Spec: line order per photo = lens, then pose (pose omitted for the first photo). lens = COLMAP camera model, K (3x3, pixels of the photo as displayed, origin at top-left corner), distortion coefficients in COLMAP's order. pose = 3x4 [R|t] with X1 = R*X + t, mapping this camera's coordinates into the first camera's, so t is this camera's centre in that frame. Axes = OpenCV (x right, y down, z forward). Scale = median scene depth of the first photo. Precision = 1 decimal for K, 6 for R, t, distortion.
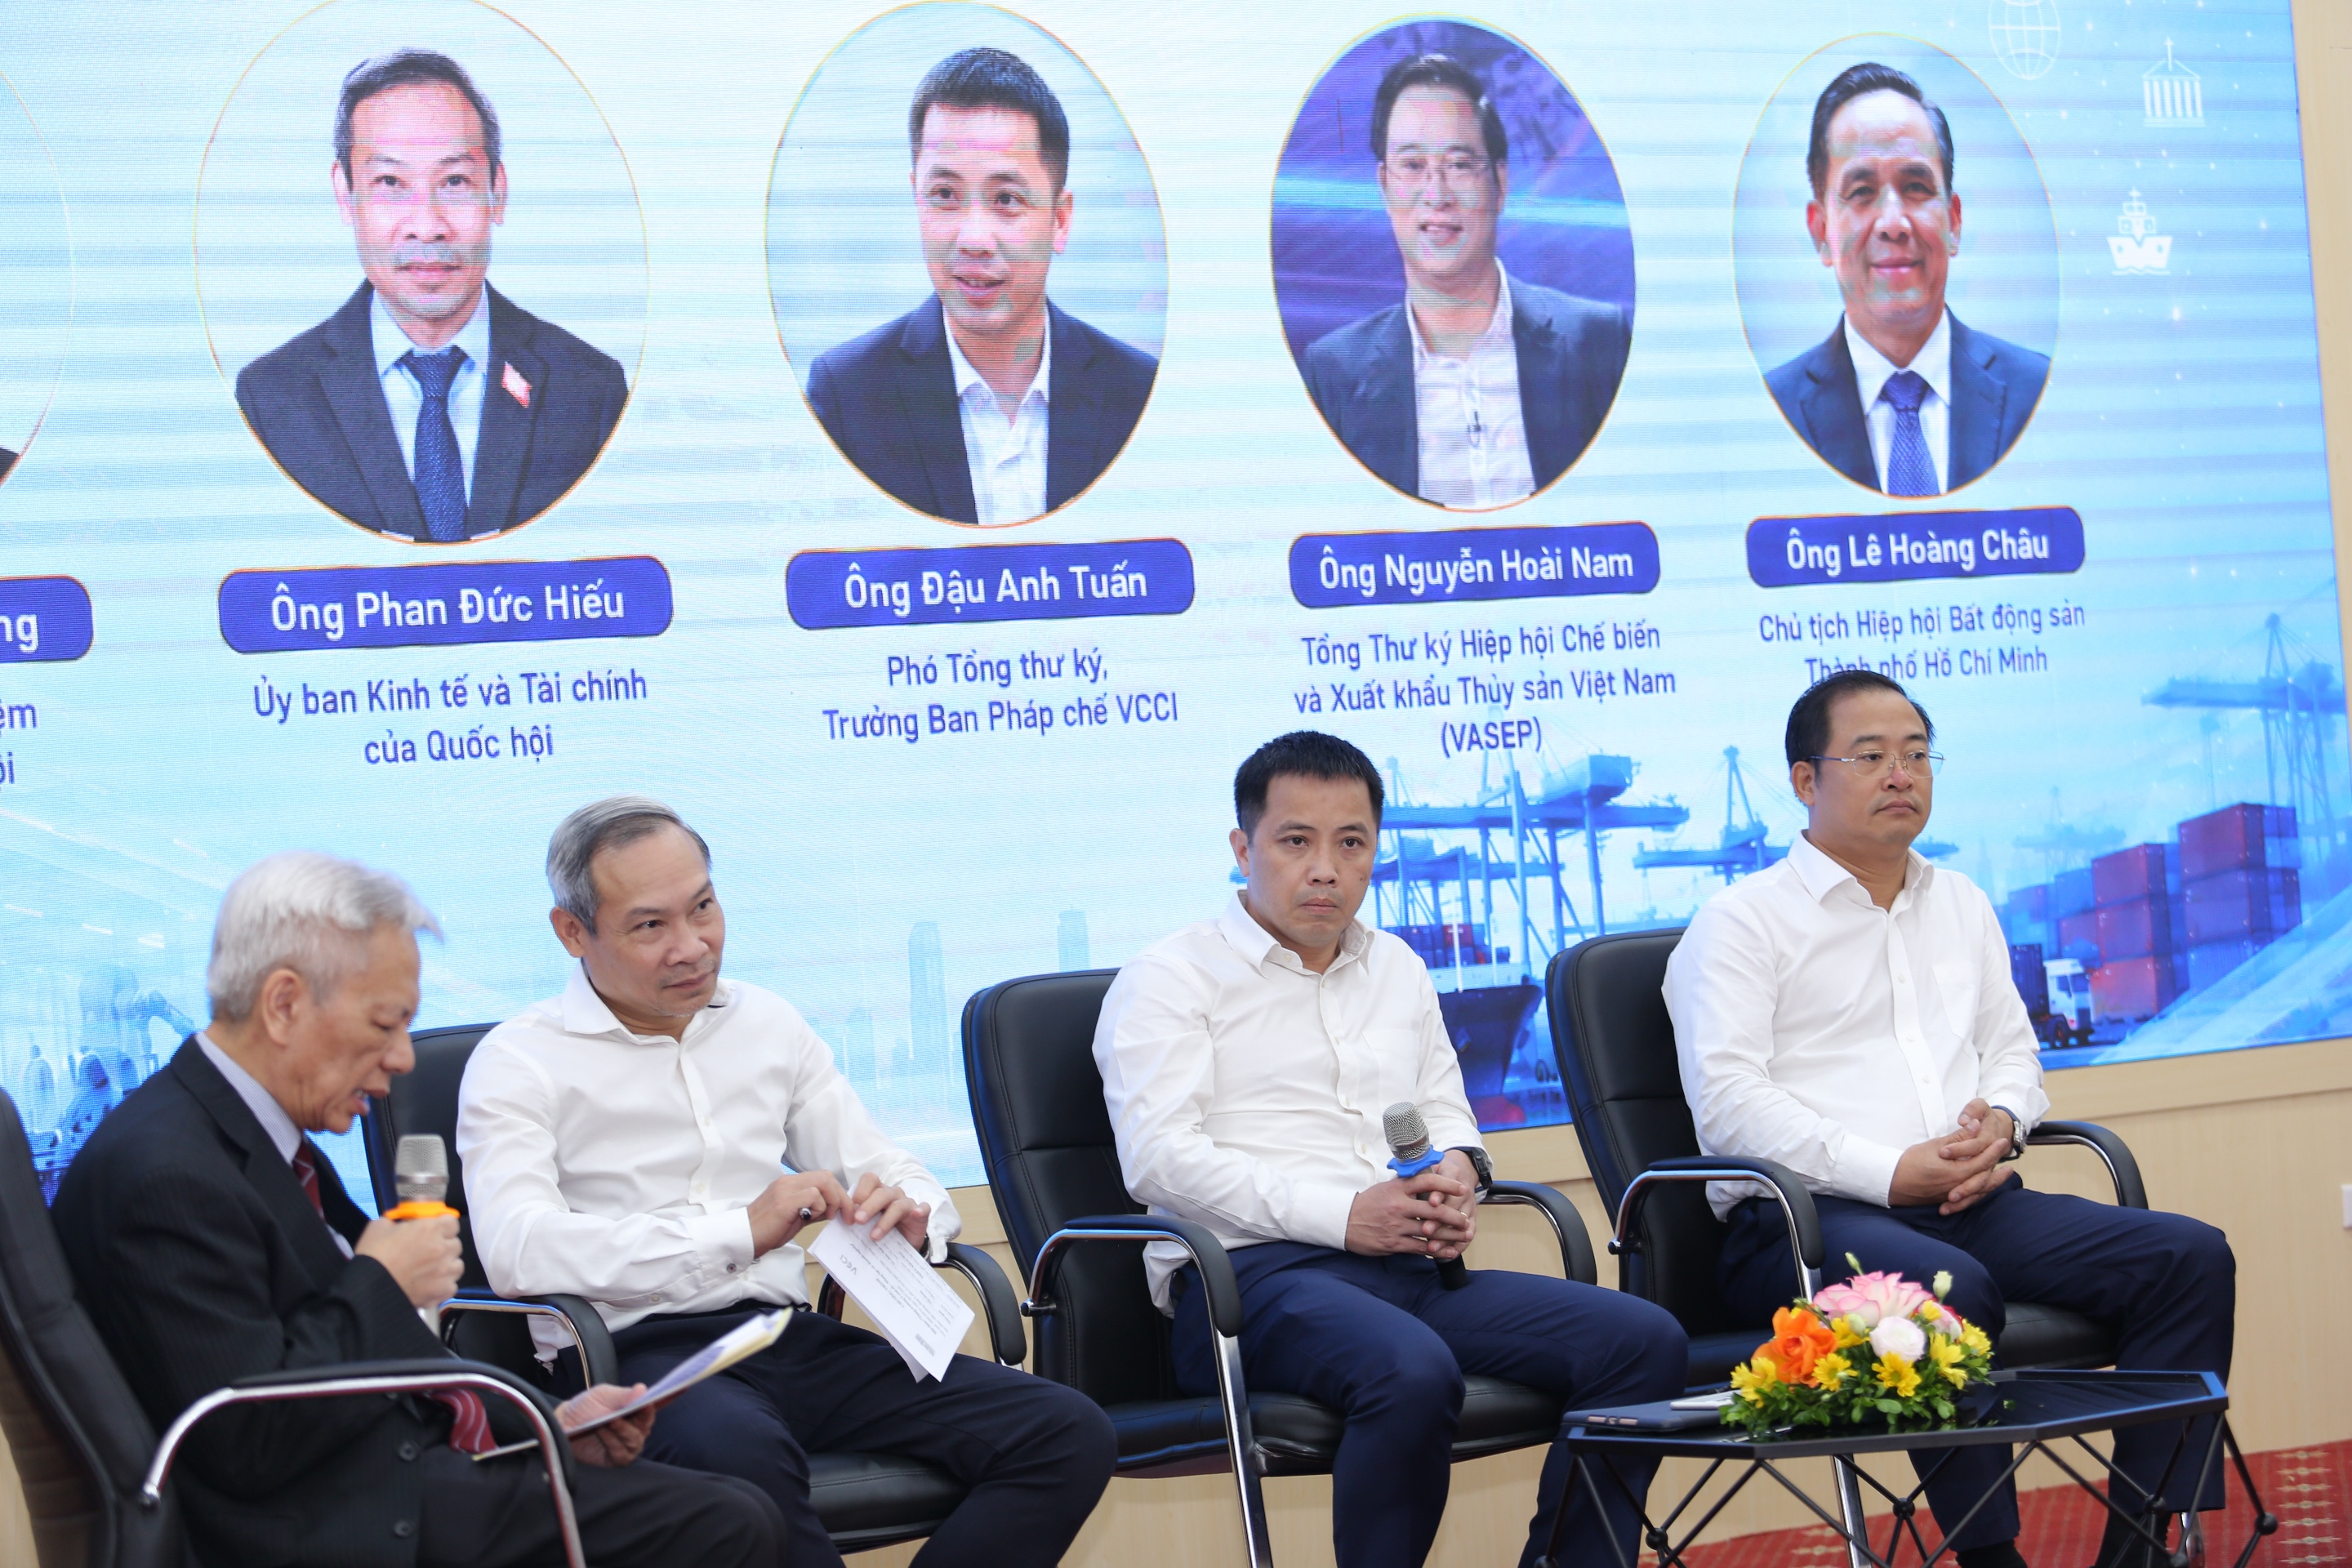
lens RADIAL K [[6169.2, 0, 1176.0], [0, 6169.2, 784.0], [0, 0, 1]] dist [-0.138688, 0.887574]
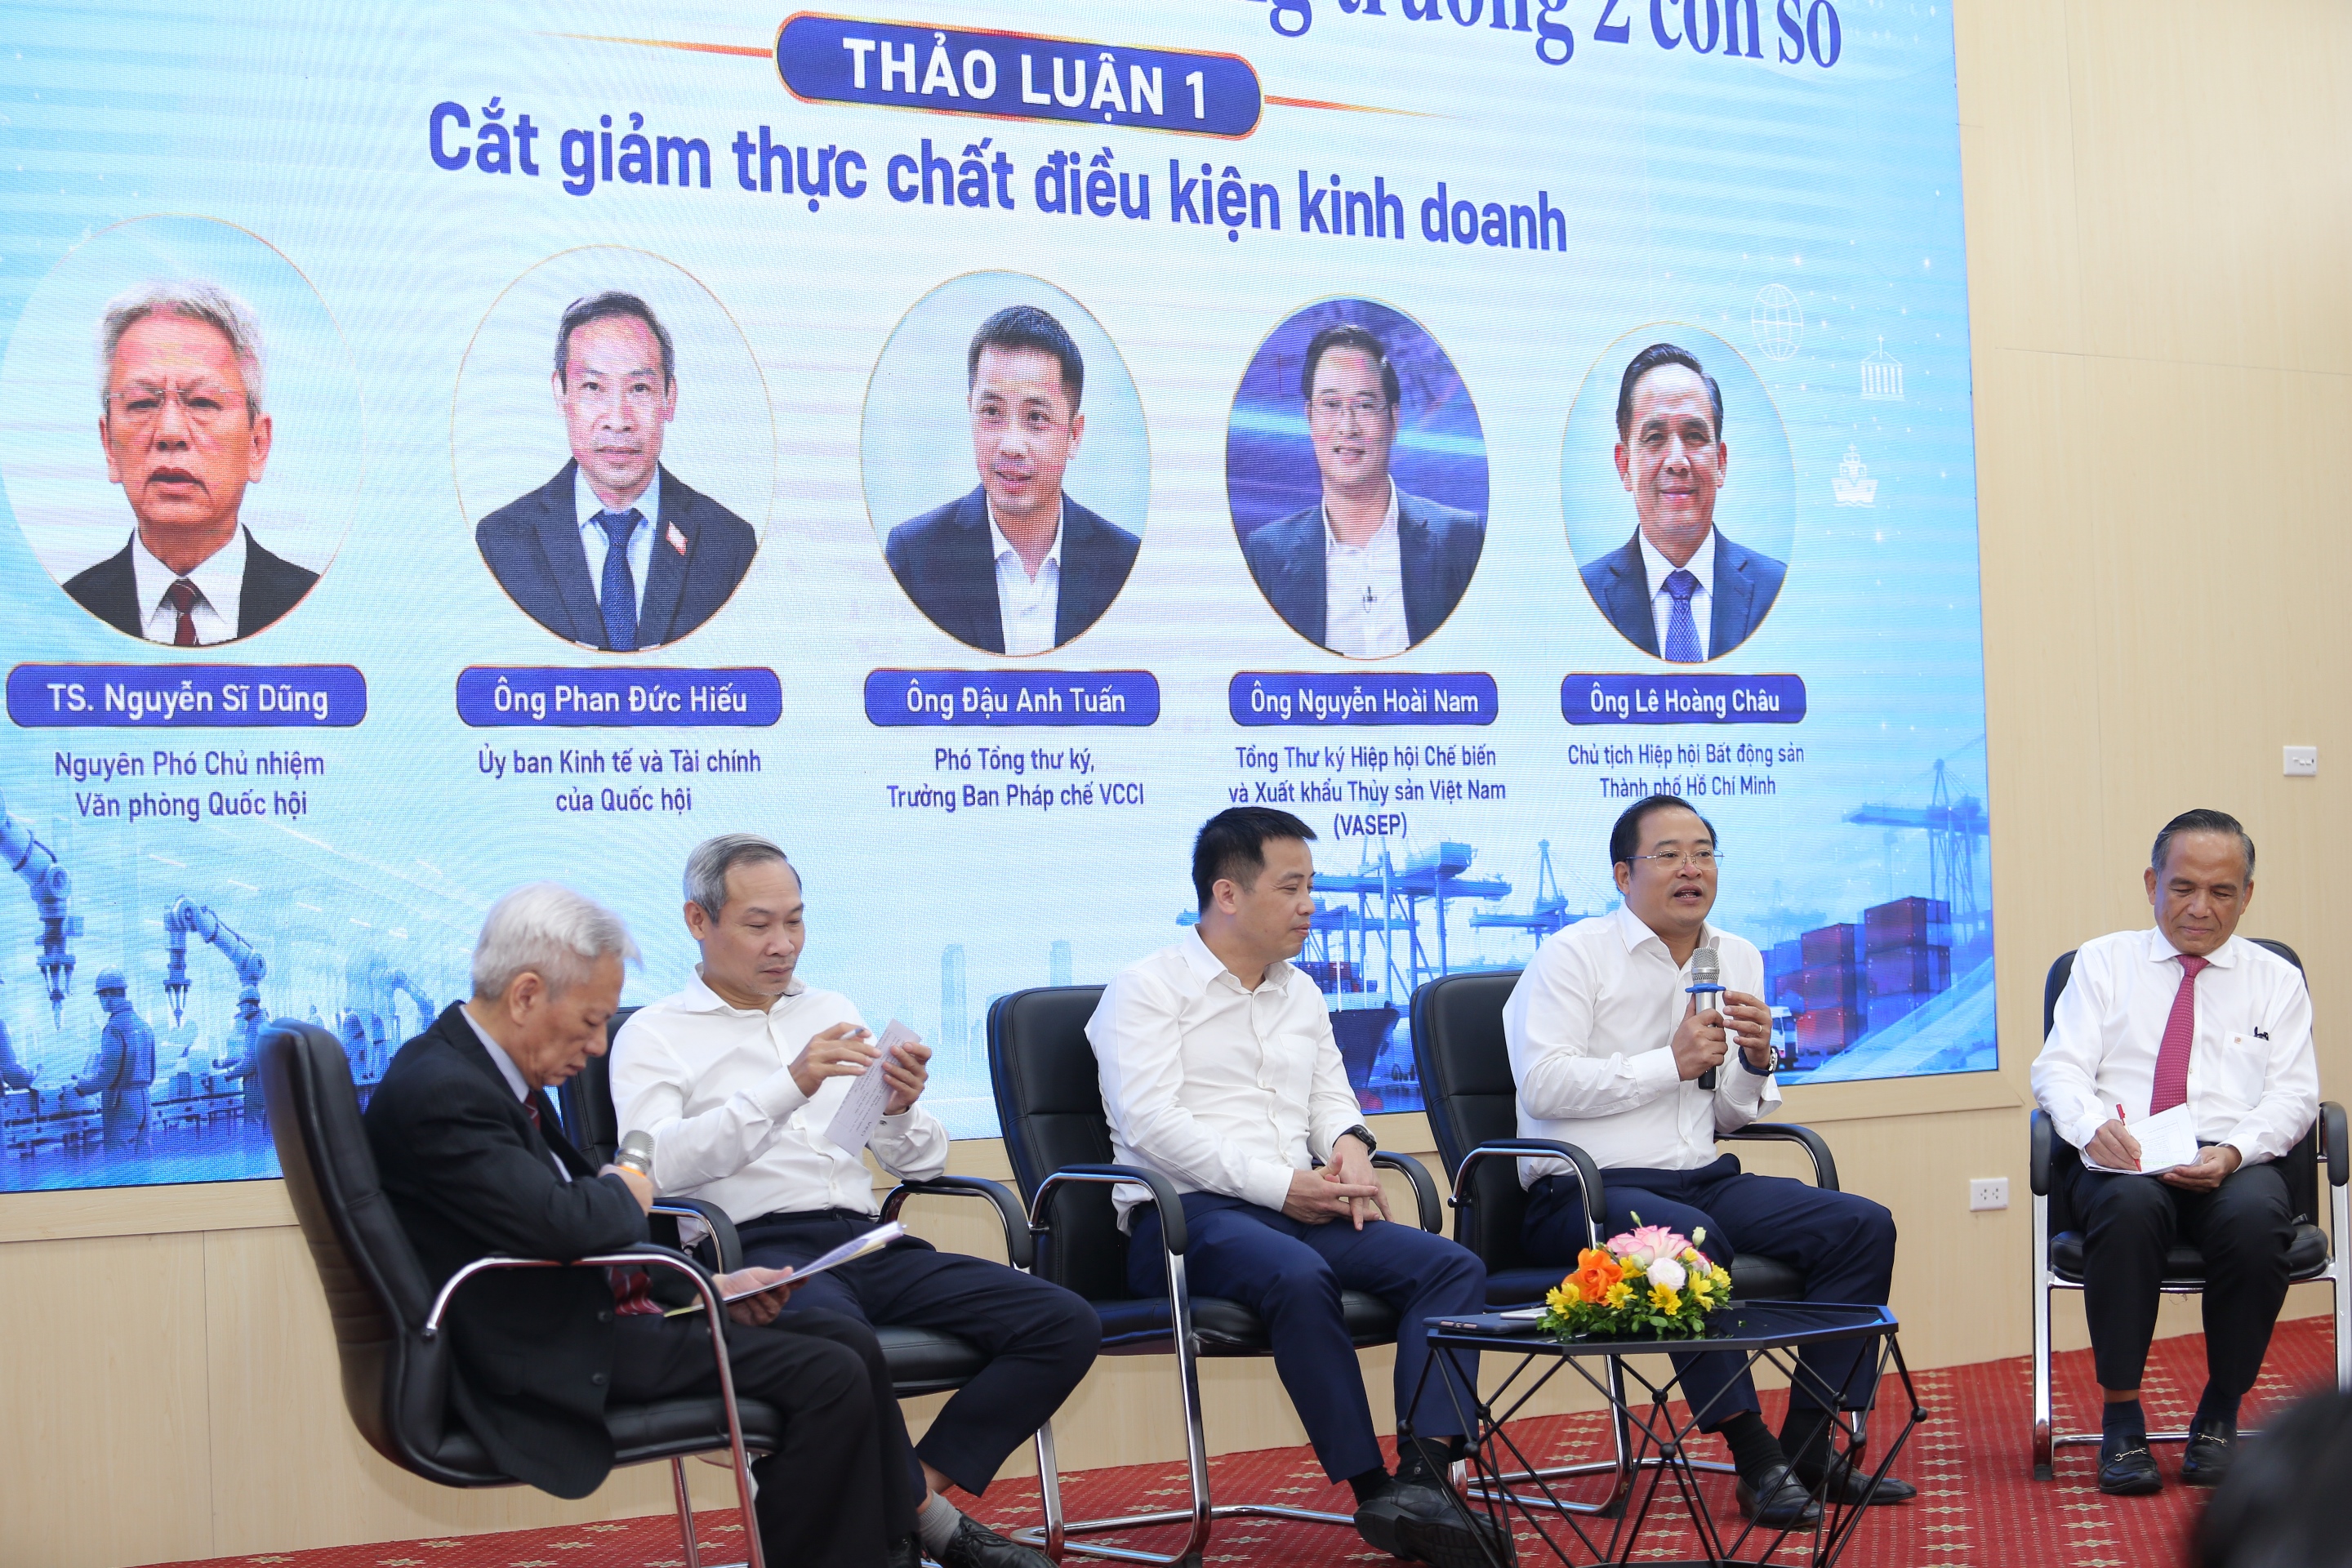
lens RADIAL K [[4790.0, 0, 1176.0], [0, 4790.0, 784.0], [0, 0, 1]] dist [-0.301478, 0.225886]
pose [[0.998739, 0.043881, 0.024375, -0.018033], [-0.043579, 0.998968, -0.012764, -0.001527], [-0.024910, 0.011686, 0.999621, -0.055785]]
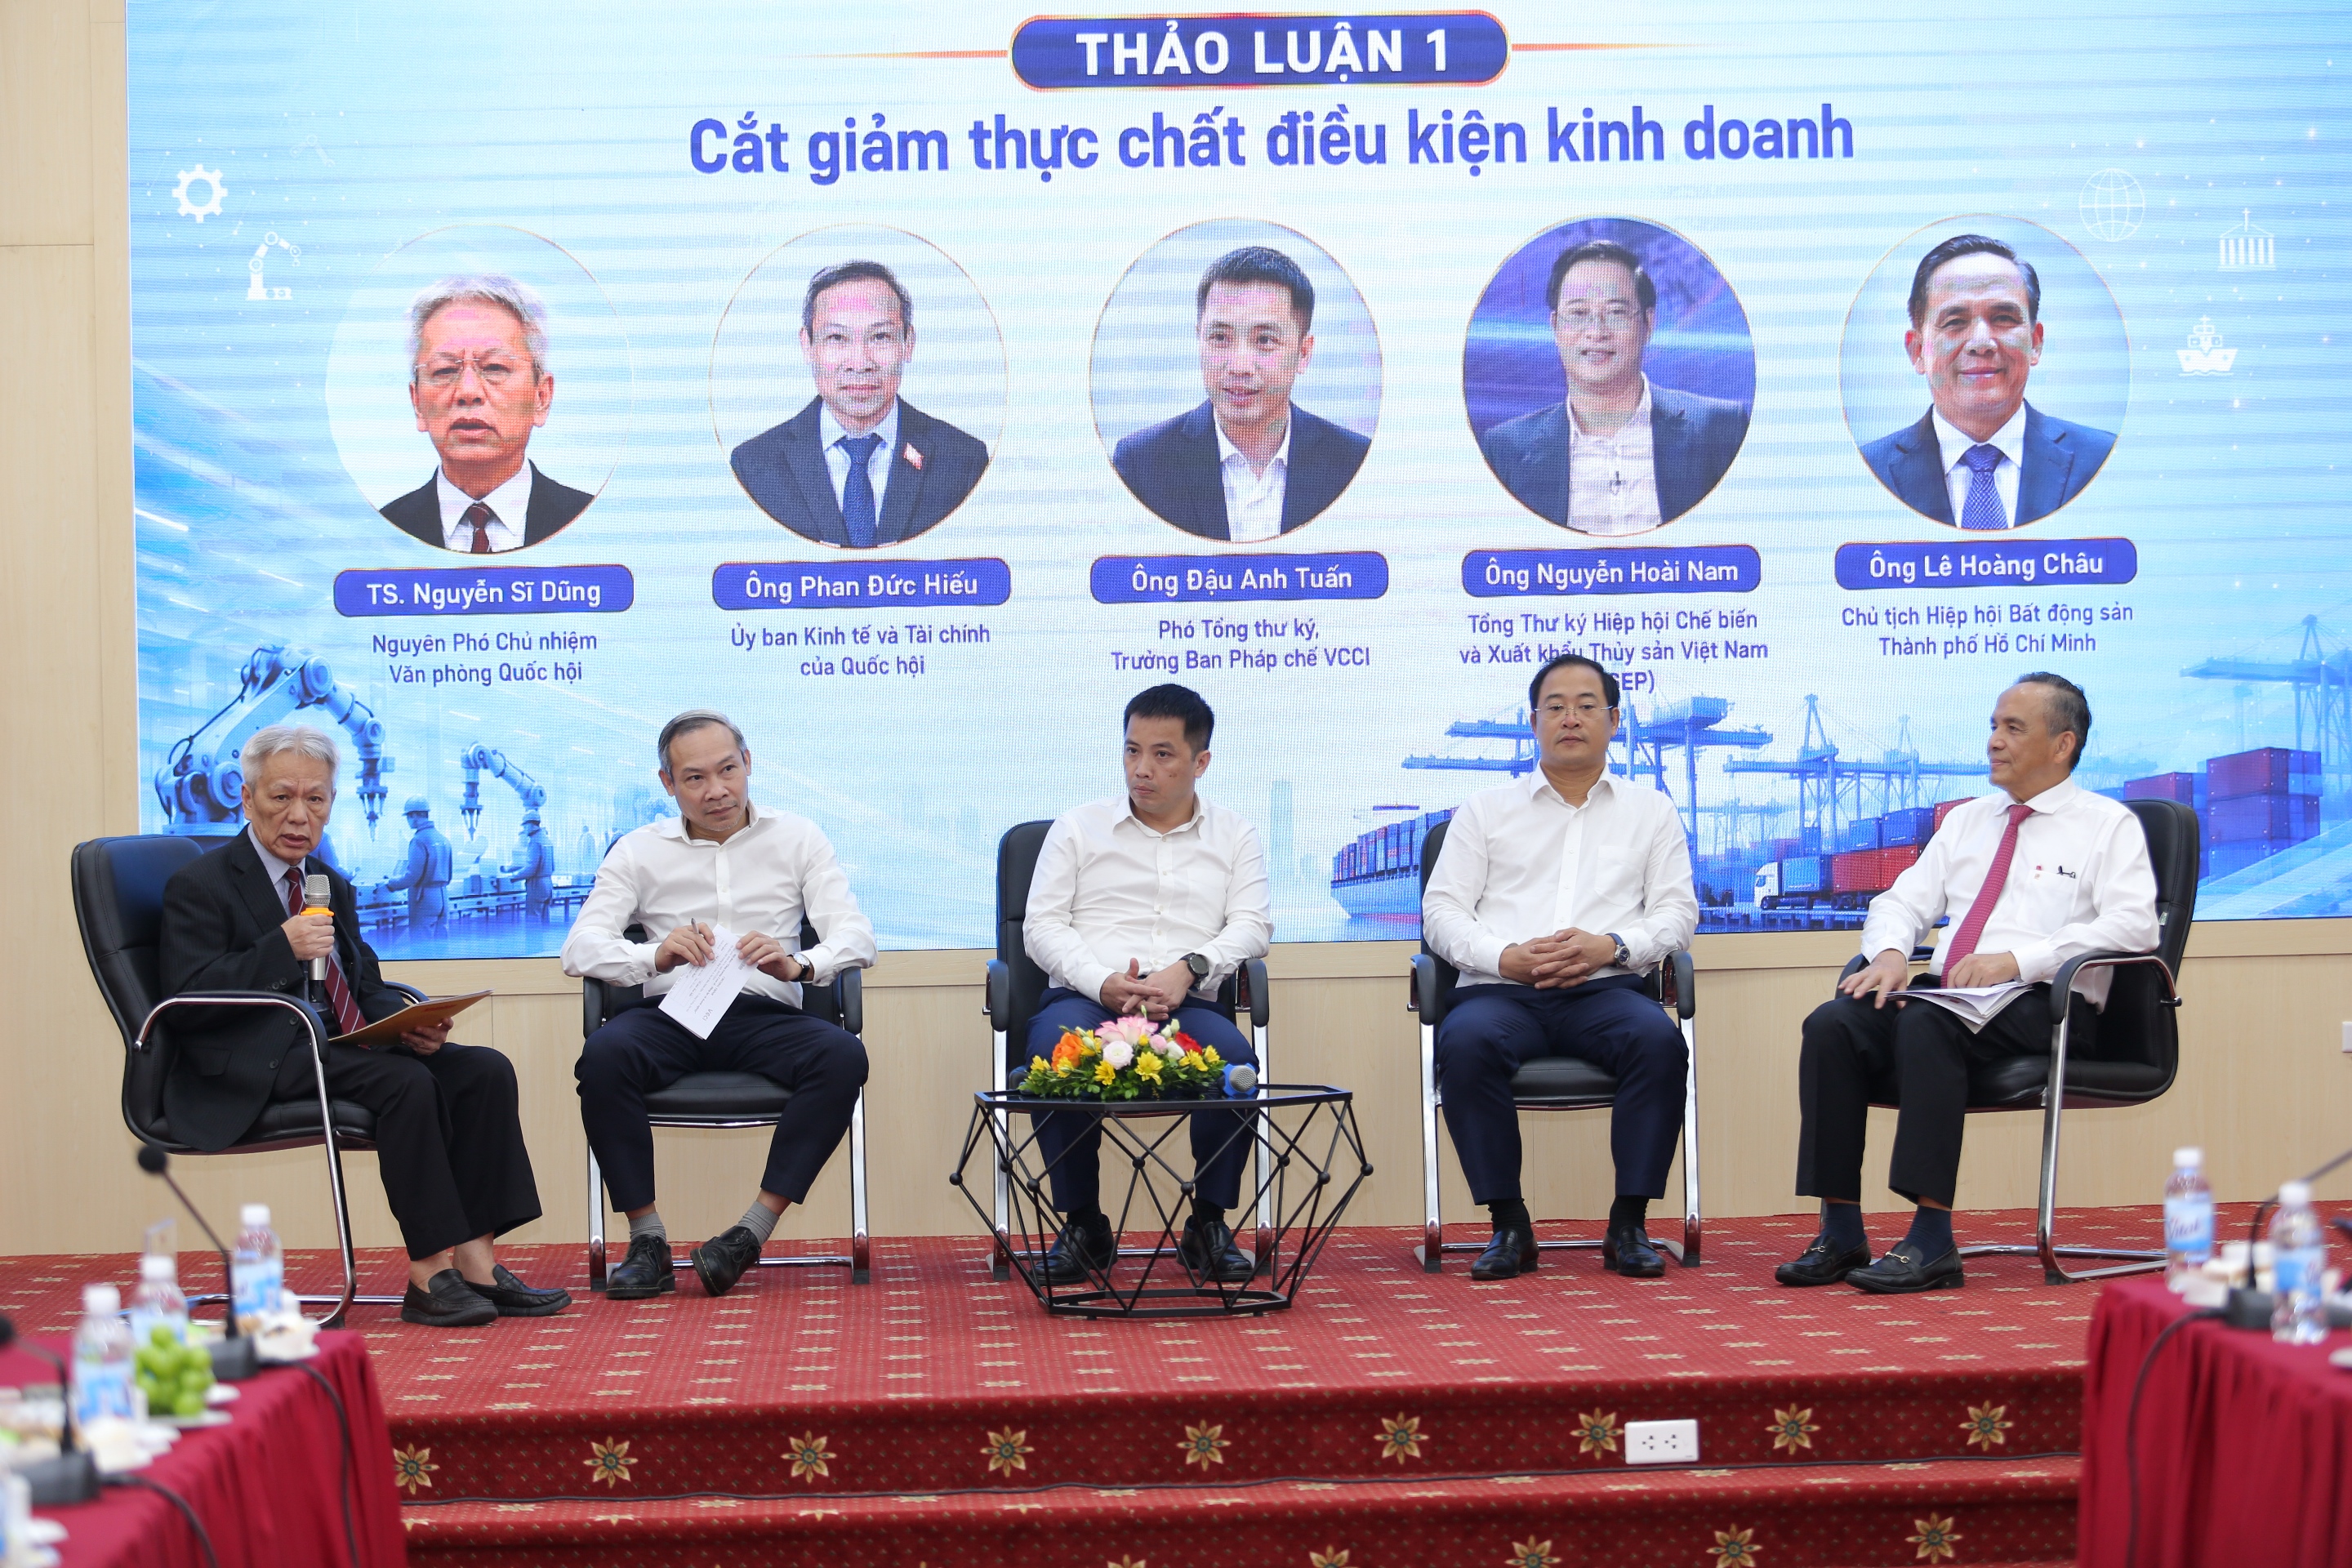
lens RADIAL K [[6169.2, 0, 1176.0], [0, 6169.2, 784.0], [0, 0, 1]] dist [-0.138688, 0.887574]
pose [[0.851725, 0.056141, -0.520974, 0.773483], [-0.034227, 0.998081, 0.051597, -0.058918], [0.522871, -0.026115, 0.852012, -0.382364]]
